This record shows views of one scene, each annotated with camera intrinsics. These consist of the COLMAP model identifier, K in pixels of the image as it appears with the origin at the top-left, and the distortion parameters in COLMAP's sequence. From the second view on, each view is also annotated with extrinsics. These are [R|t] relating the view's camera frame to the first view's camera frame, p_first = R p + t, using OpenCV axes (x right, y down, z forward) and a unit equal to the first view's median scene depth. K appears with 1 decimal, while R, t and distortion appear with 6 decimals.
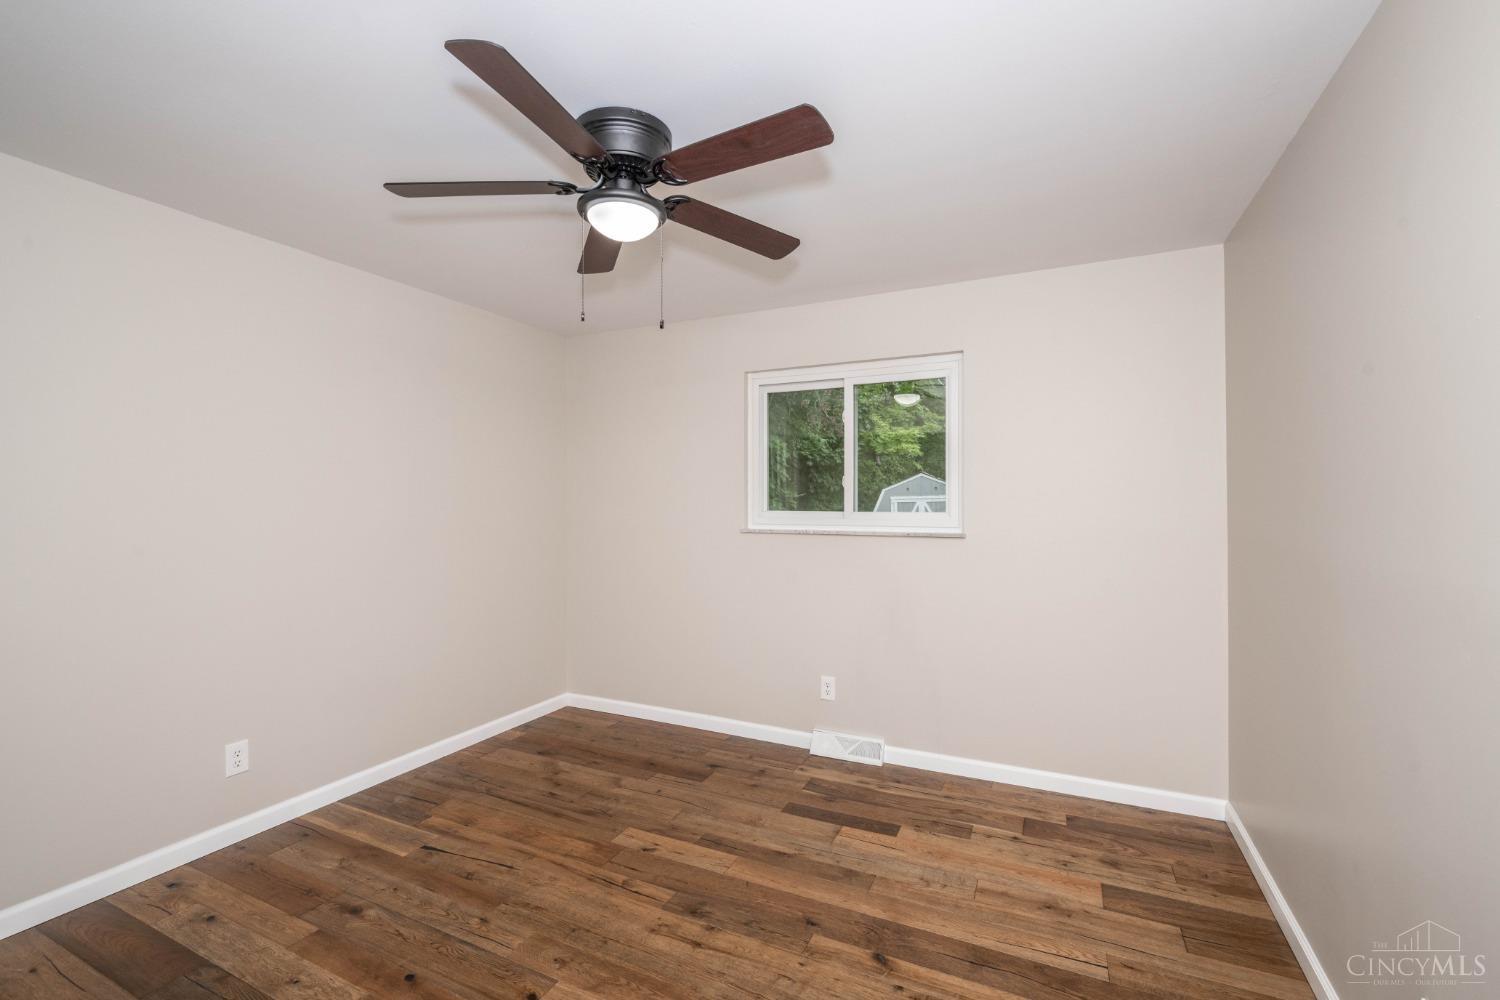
lens RADIAL K [[635.2, 0, 750.0], [0, 635.2, 500.0], [0, 0, 1]] dist [-0.000174, -0.000011]
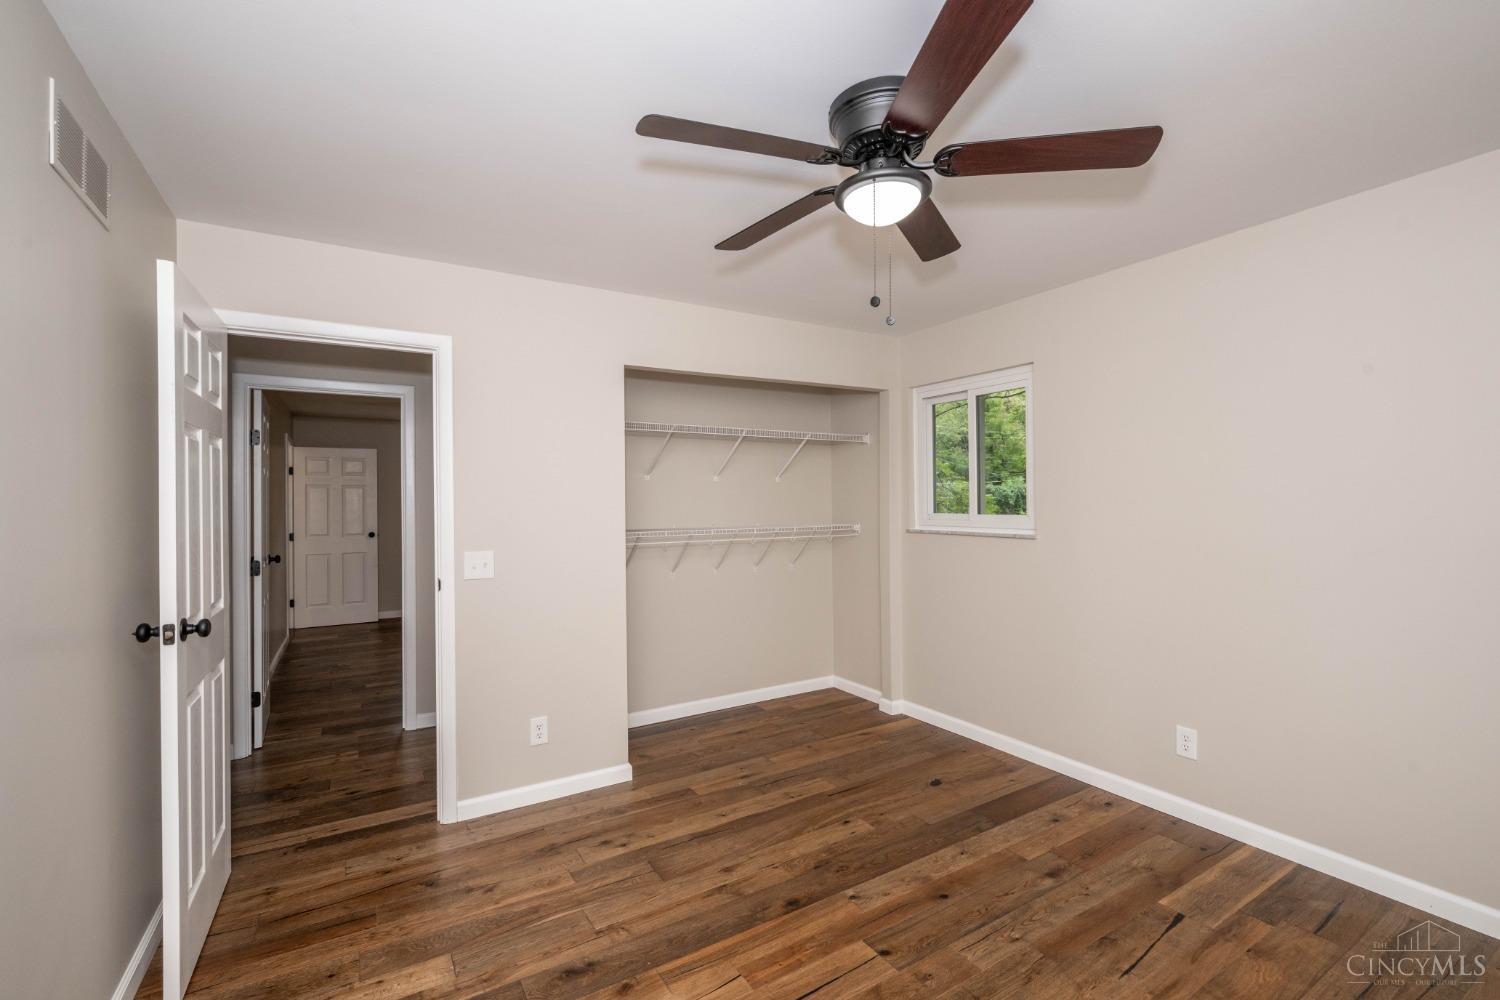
lens RADIAL K [[658.8, 0, 750.0], [0, 658.8, 500.0], [0, 0, 1]] dist [-0.000260, -0.000015]
pose [[-0.537014, -0.000480, -0.843573, 0.556123], [0.003459, 0.999990, -0.002772, 0.004168], [0.843566, -0.004407, -0.537007, 1.064983]]
